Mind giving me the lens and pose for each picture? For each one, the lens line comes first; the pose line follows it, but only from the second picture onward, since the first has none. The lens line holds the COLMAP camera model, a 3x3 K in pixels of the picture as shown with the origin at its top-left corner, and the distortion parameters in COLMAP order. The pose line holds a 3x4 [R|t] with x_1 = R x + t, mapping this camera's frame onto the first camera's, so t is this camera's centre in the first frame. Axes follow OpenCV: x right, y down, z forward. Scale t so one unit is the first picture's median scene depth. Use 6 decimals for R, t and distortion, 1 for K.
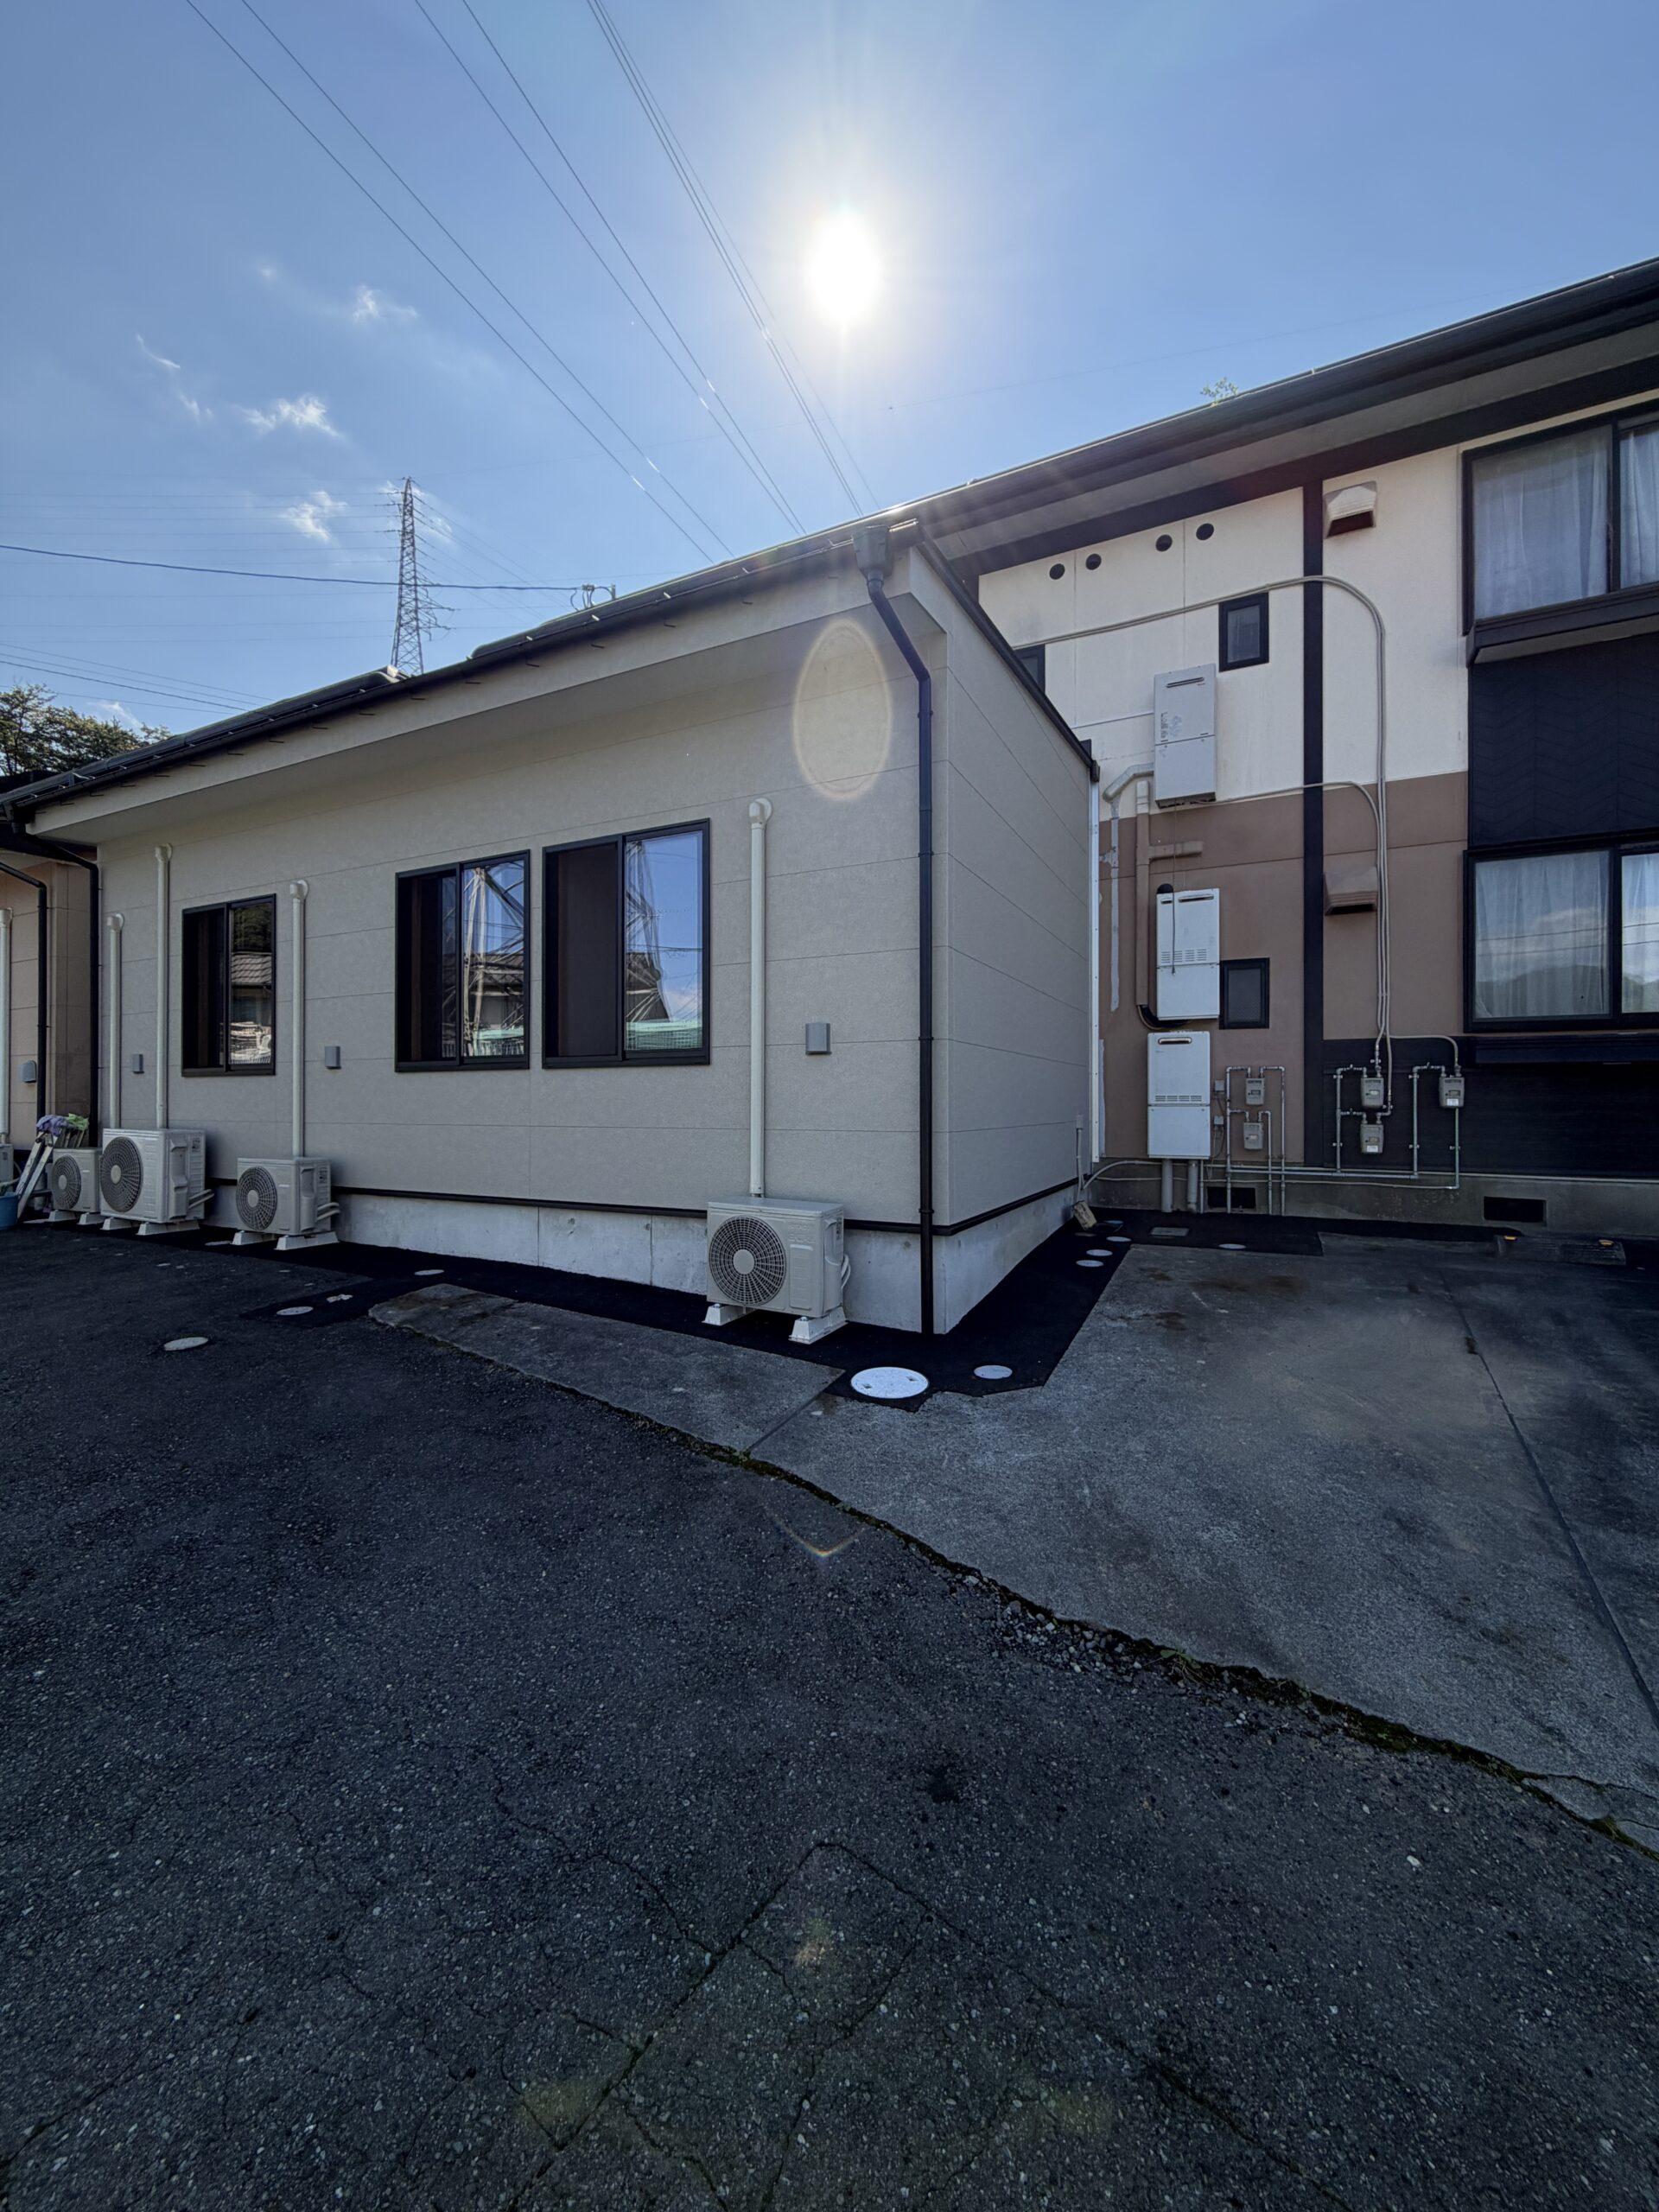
lens RADIAL K [[881.8, 0, 830.4], [0, 881.8, 1097.8], [0, 0, 1]] dist [0.001809, -0.000169]
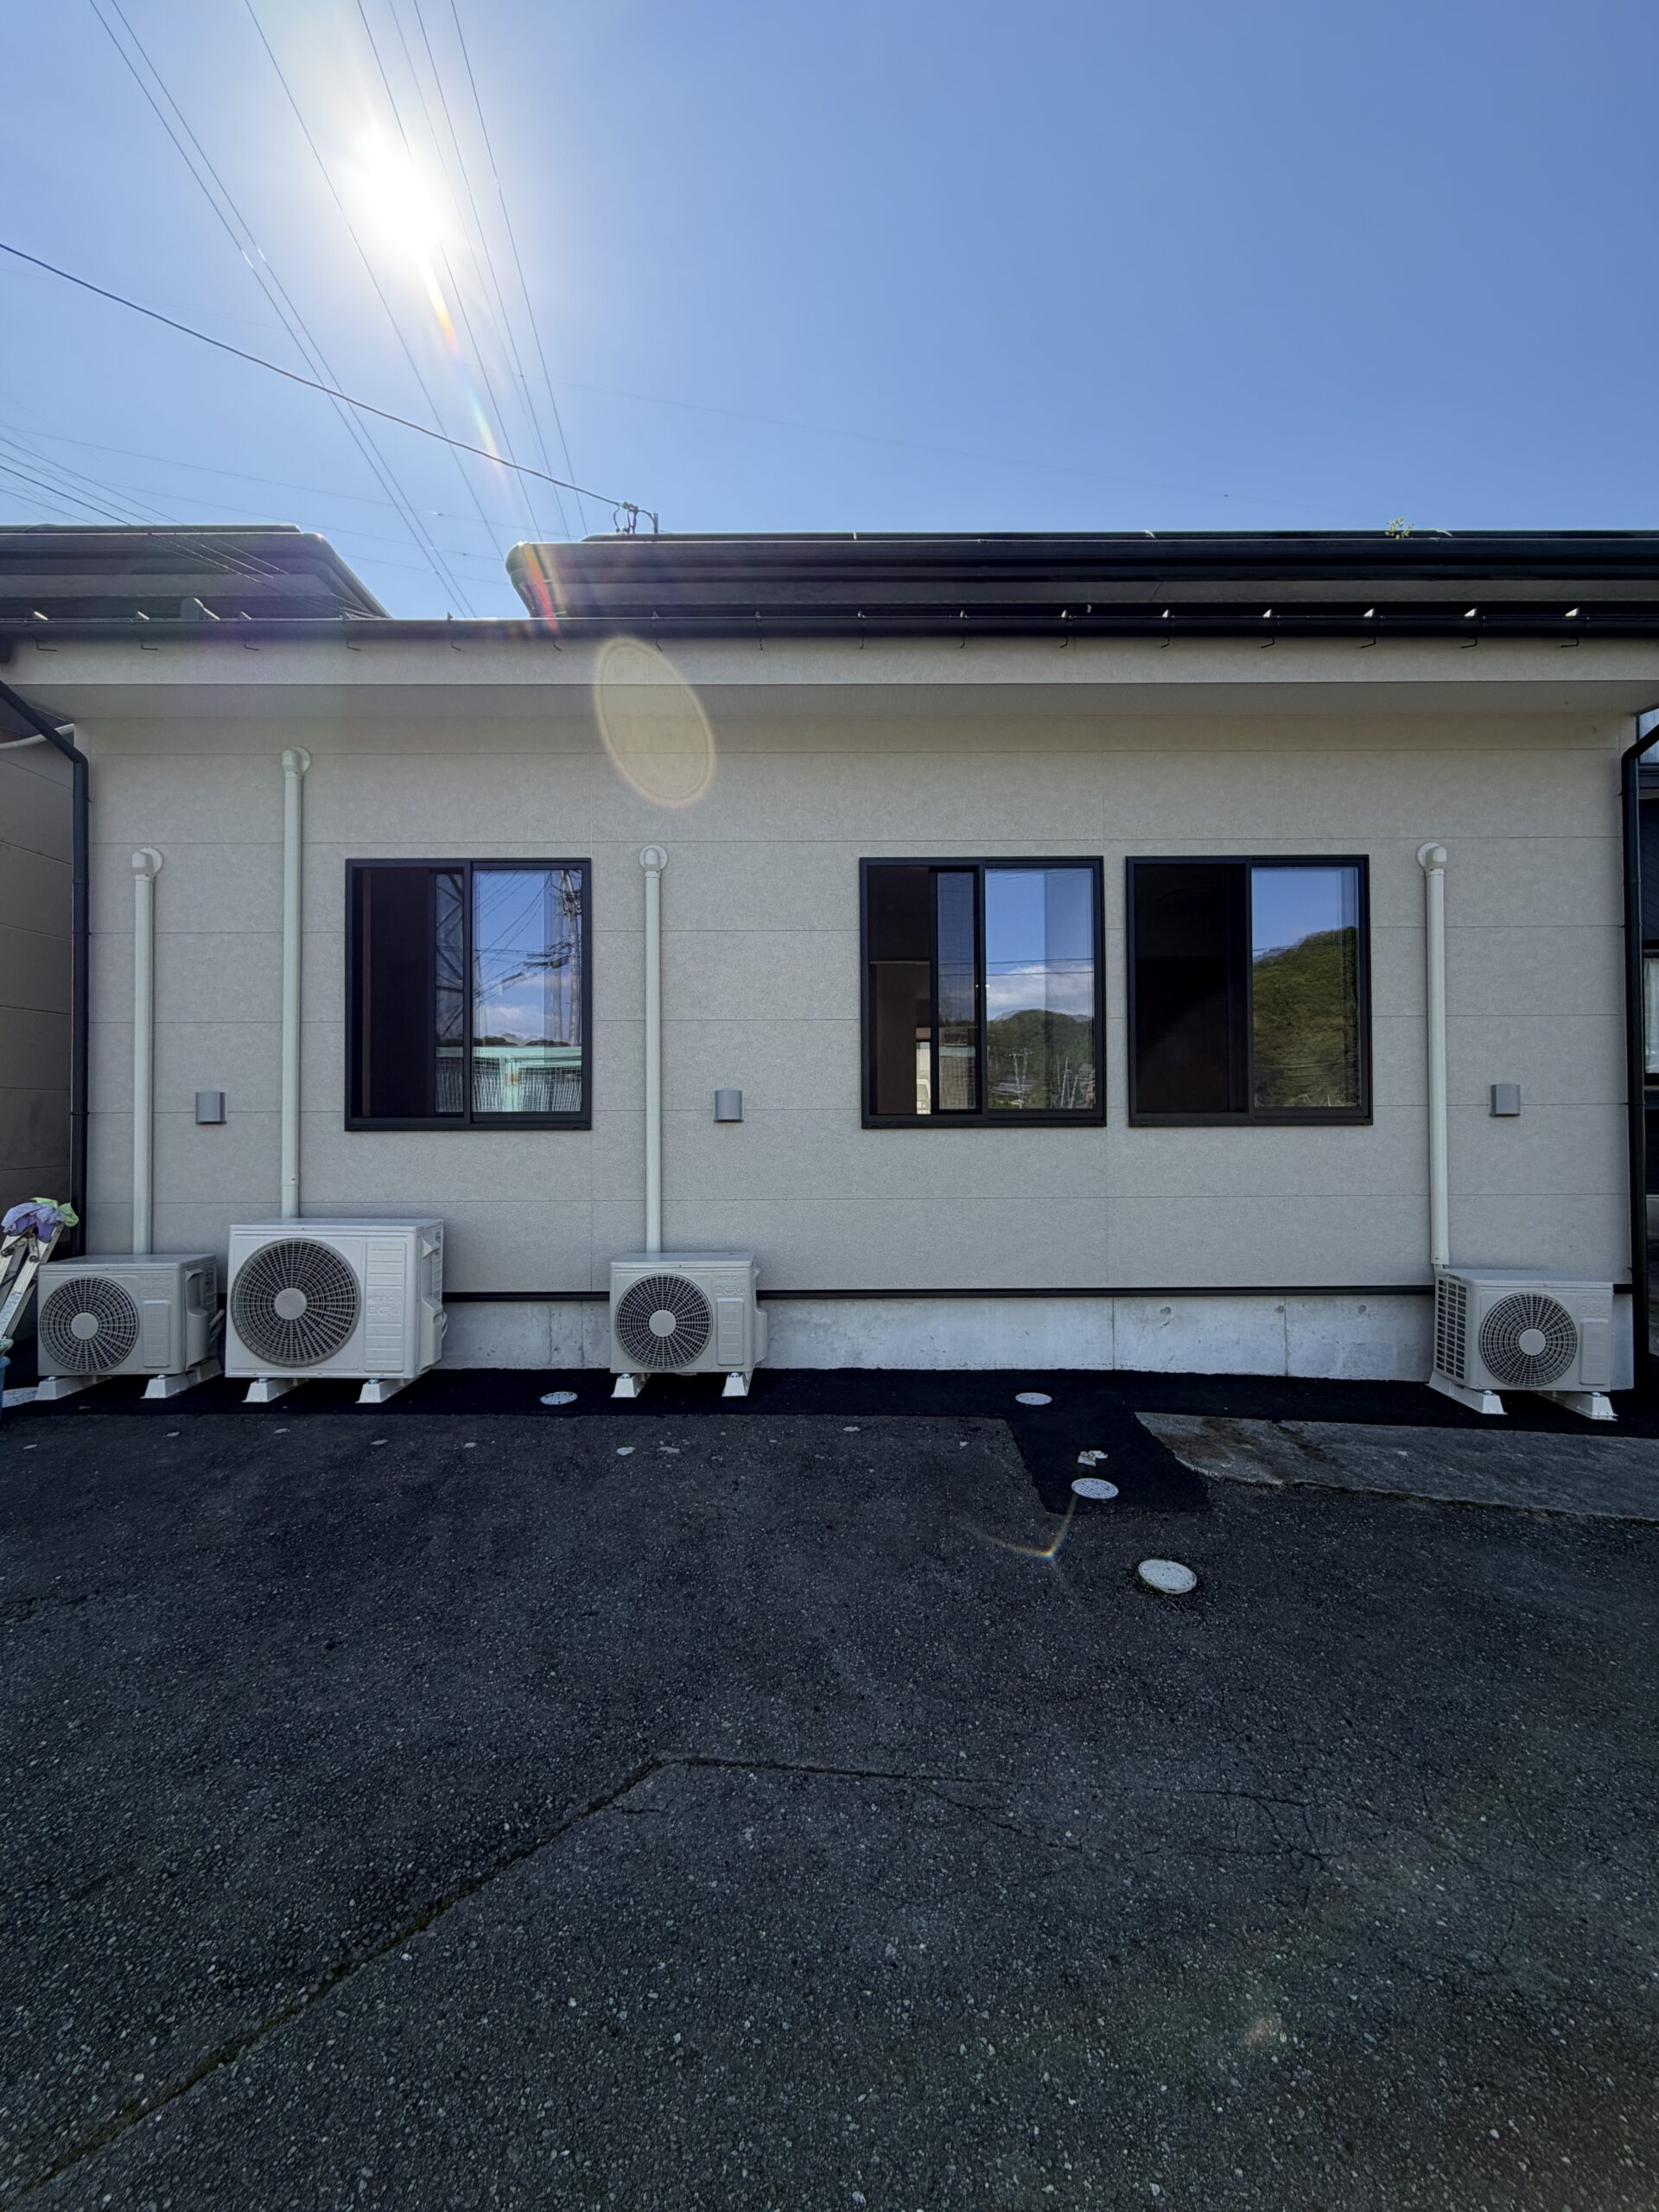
lens RADIAL K [[881.8, 0, 825.5], [0, 881.8, 1102.6], [0, 0, 1]] dist [0.001809, -0.000169]
pose [[0.891870, 0.001520, 0.452290, -0.850231], [0.003573, 0.999939, -0.010405, -0.043232], [-0.452279, 0.010896, 0.891810, 0.359774]]
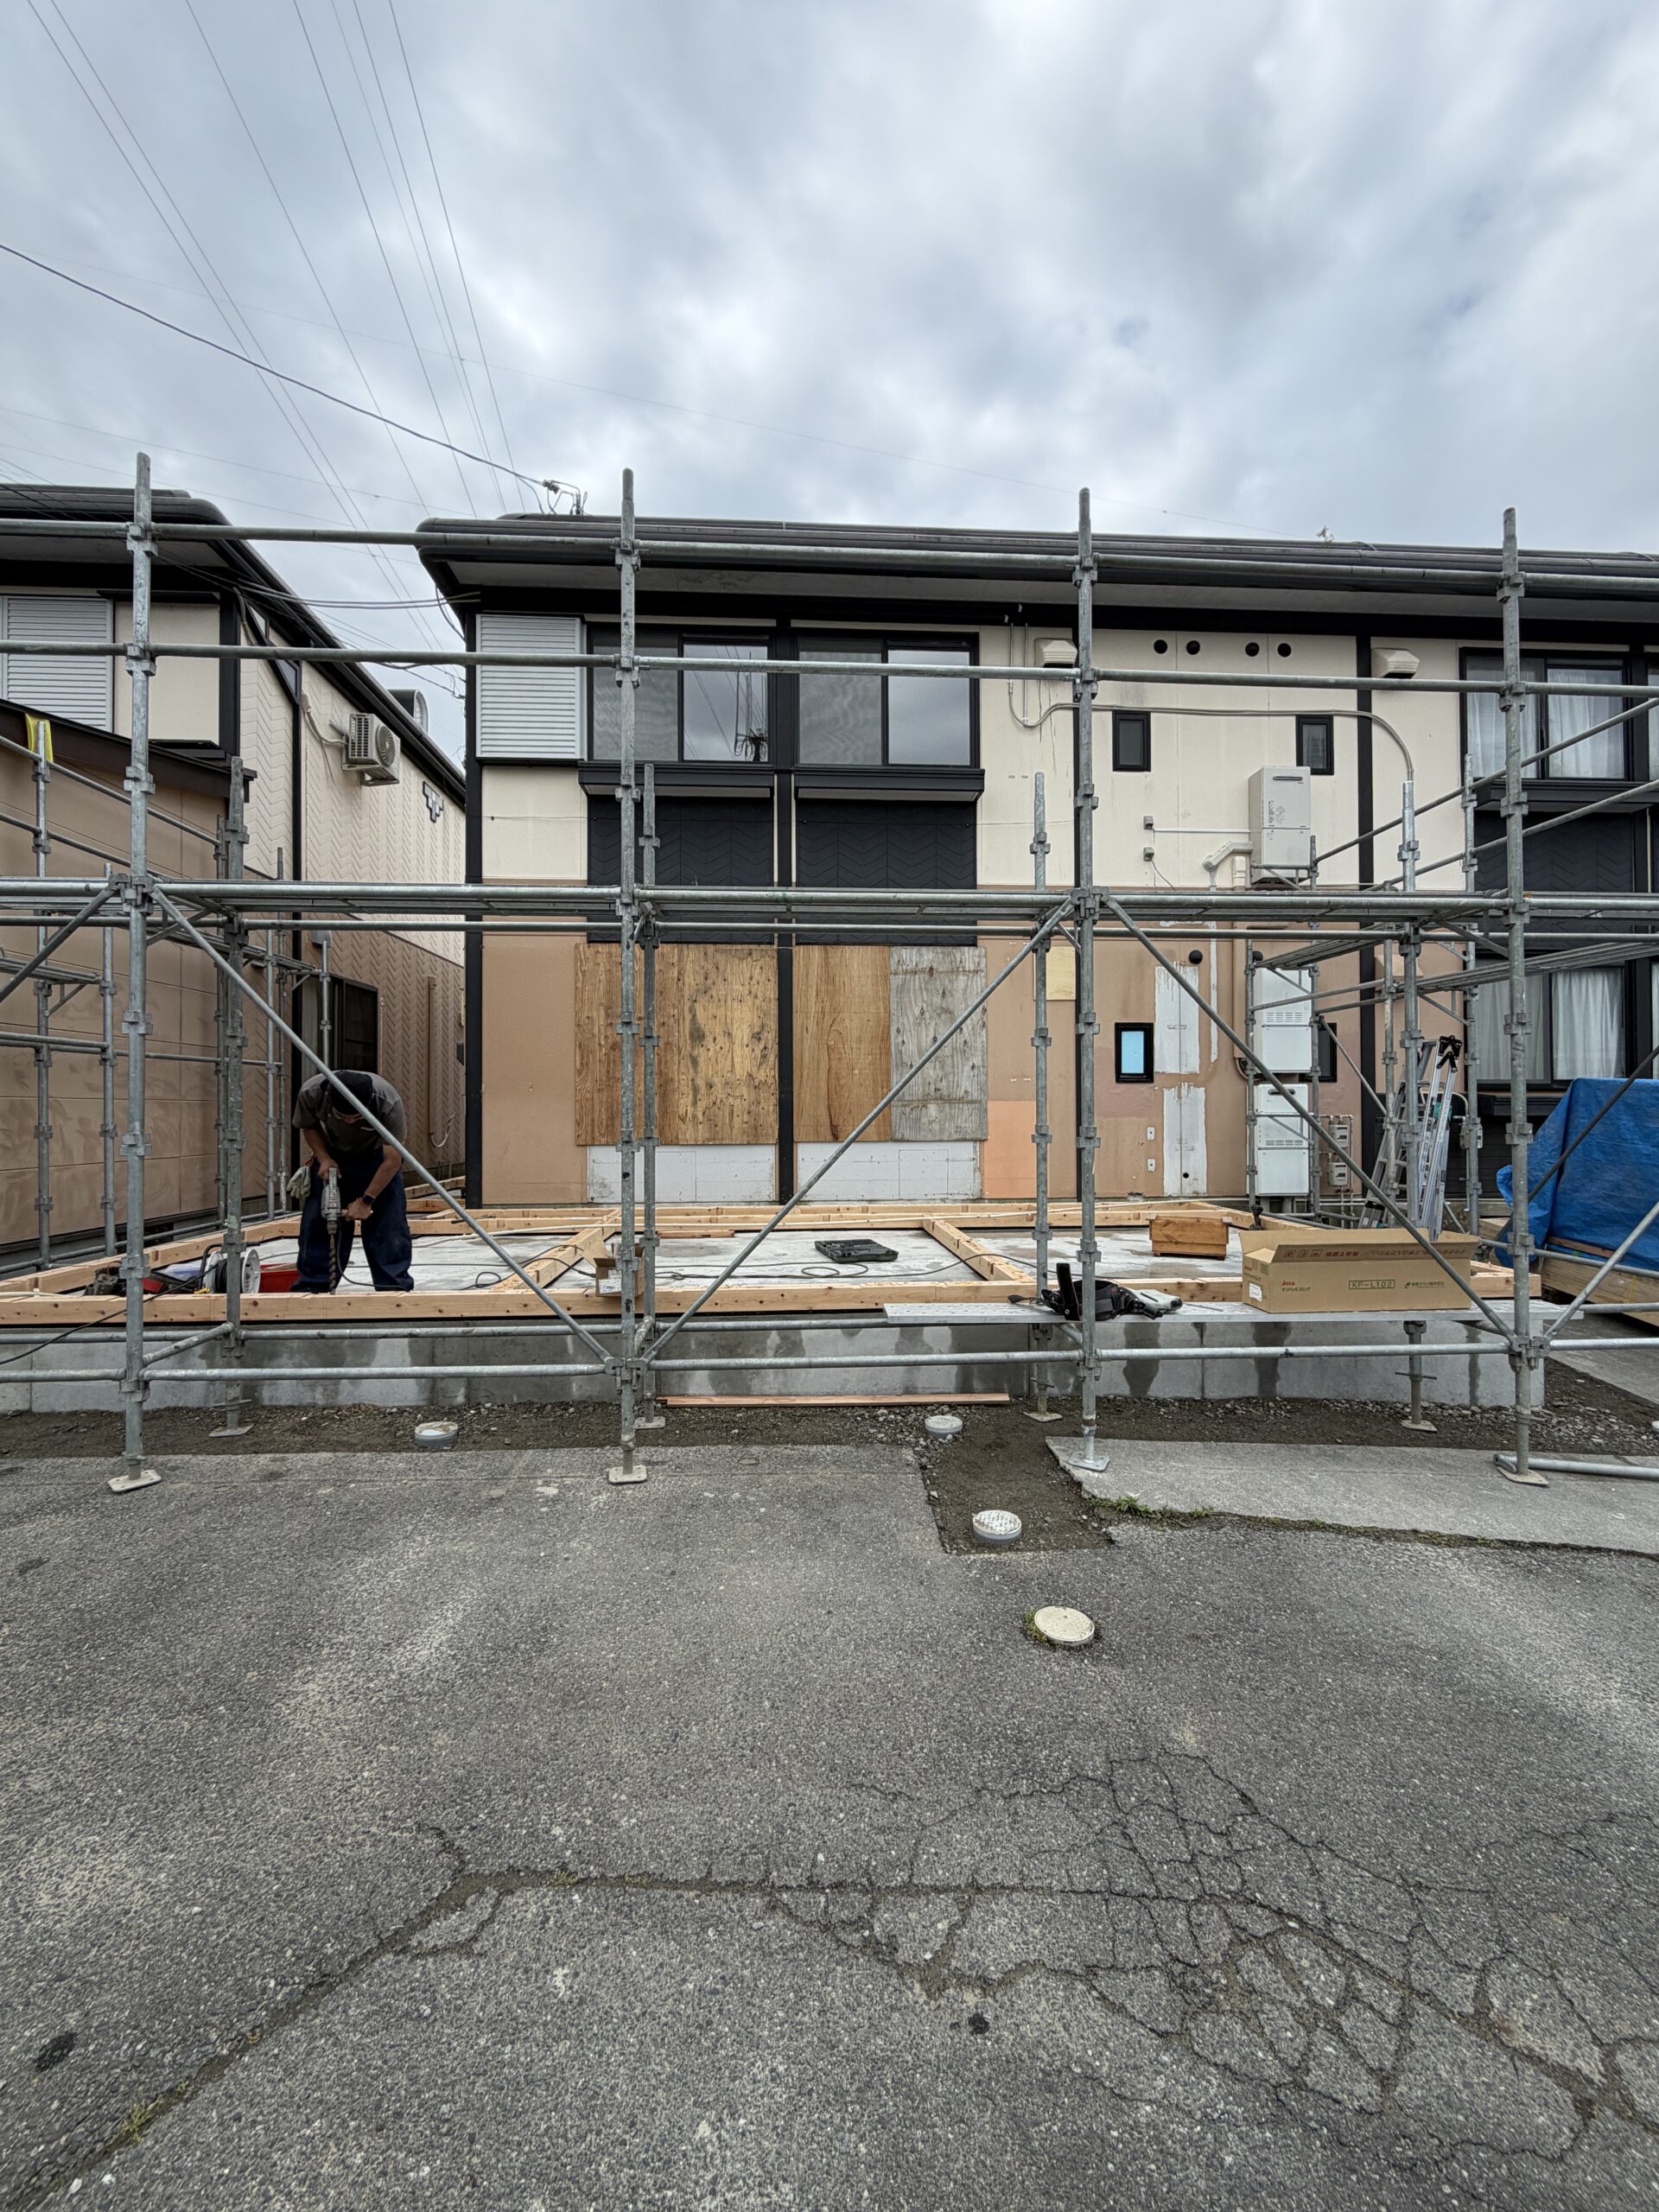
lens RADIAL K [[881.8, 0, 829.1], [0, 881.8, 1098.7], [0, 0, 1]] dist [0.001809, -0.000169]
pose [[0.863041, 0.003998, 0.505119, -0.803211], [0.002697, 0.999918, -0.012524, -0.051511], [-0.505127, 0.012171, 0.862959, 0.374813]]
